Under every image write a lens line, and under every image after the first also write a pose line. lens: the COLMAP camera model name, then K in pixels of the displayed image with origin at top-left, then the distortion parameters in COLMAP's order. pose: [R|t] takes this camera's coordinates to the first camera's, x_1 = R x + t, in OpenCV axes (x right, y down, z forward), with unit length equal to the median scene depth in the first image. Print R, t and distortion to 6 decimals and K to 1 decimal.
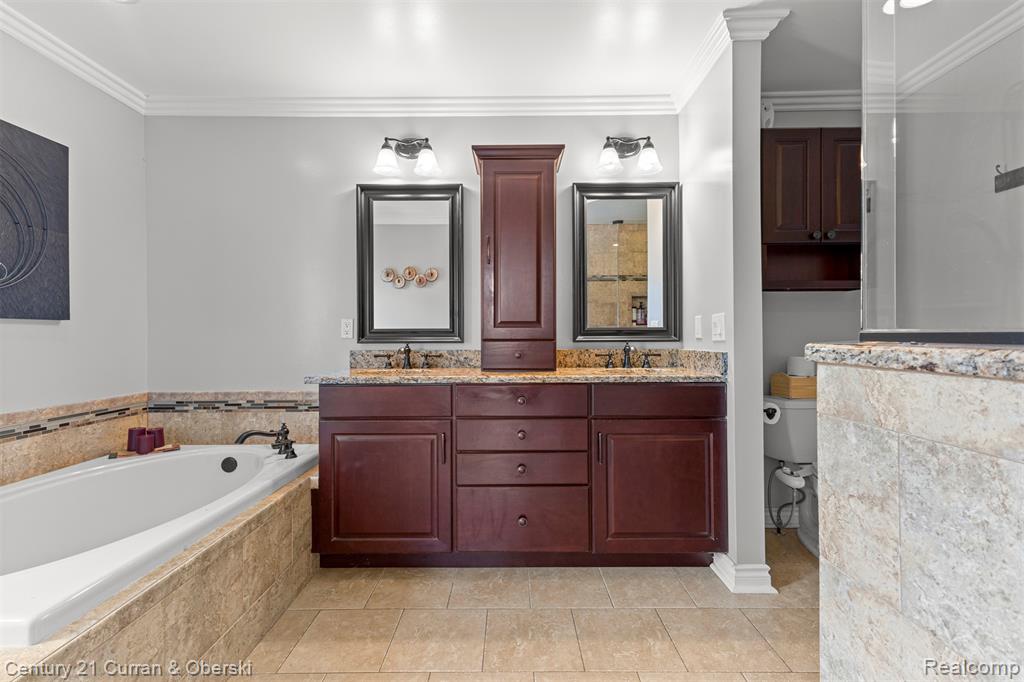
lens RADIAL K [[450.5, 0, 508.0], [0, 450.5, 335.2], [0, 0, 1]] dist [0.020541, 0.000013]
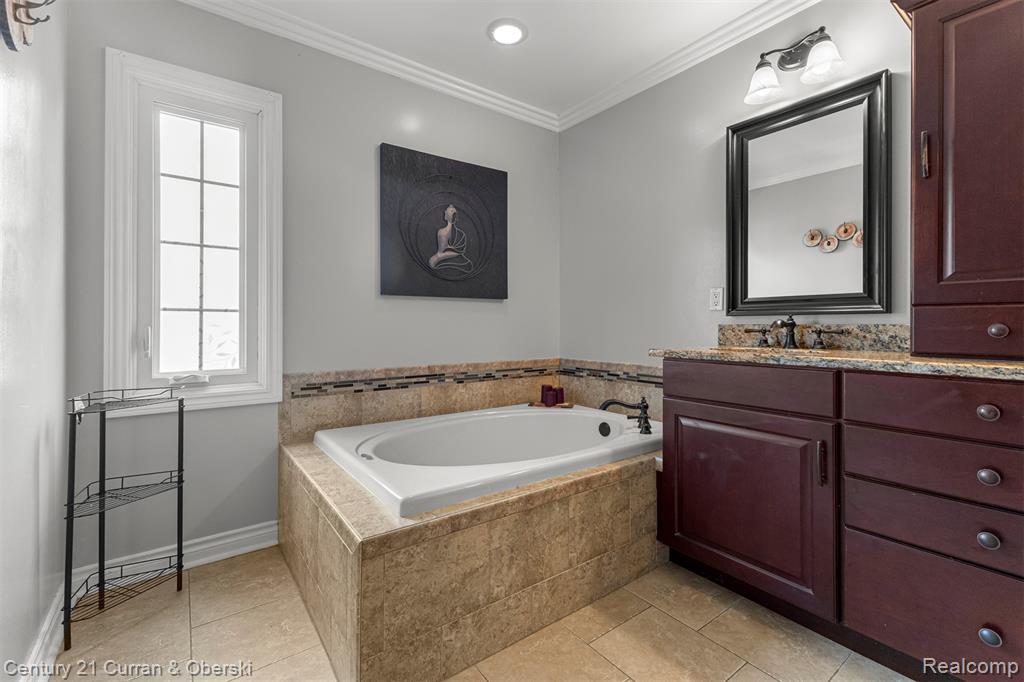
lens RADIAL K [[450.5, 0, 523.0], [0, 450.5, 324.7], [0, 0, 1]] dist [0.020541, 0.000013]
pose [[0.601382, -0.000836, -0.798961, 0.136206], [-0.000848, 0.999998, -0.001685, 0.043370], [0.798961, 0.001691, 0.601380, 0.224085]]
